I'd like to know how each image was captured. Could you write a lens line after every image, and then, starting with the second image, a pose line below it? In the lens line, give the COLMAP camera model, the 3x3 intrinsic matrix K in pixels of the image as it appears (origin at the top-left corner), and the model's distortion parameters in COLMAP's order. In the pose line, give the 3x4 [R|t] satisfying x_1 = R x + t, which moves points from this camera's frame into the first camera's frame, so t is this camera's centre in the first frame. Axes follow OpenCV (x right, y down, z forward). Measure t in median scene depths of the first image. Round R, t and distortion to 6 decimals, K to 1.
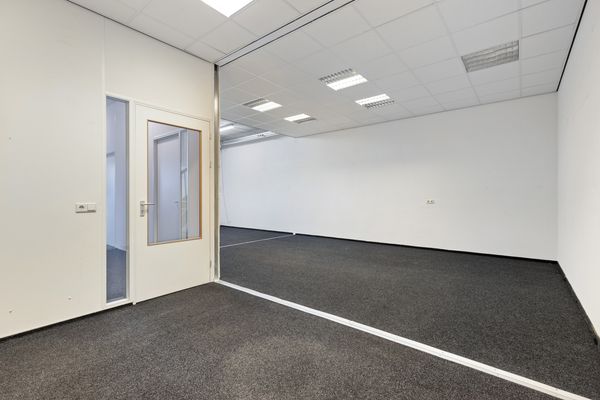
lens RADIAL K [[283.0, 0, 300.0], [0, 283.0, 200.0], [0, 0, 1]] dist [0.000804, 0.000054]
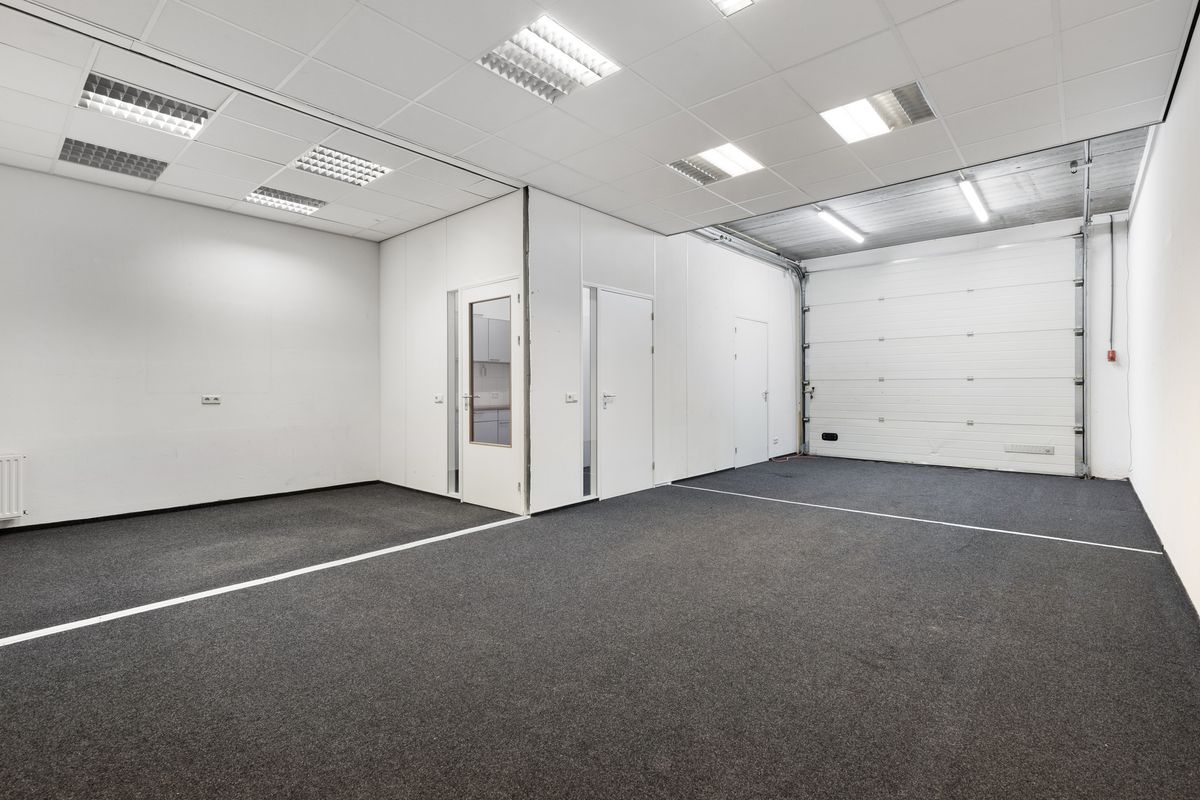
lens RADIAL K [[540.2, 0, 609.9], [0, 540.2, 388.8], [0, 0, 1]] dist [0.000809, 0.000388]
pose [[-0.052084, 0.007236, -0.998617, 1.192733], [0.009734, 0.999930, 0.006738, -0.018450], [0.998595, -0.009370, -0.052150, 1.574768]]
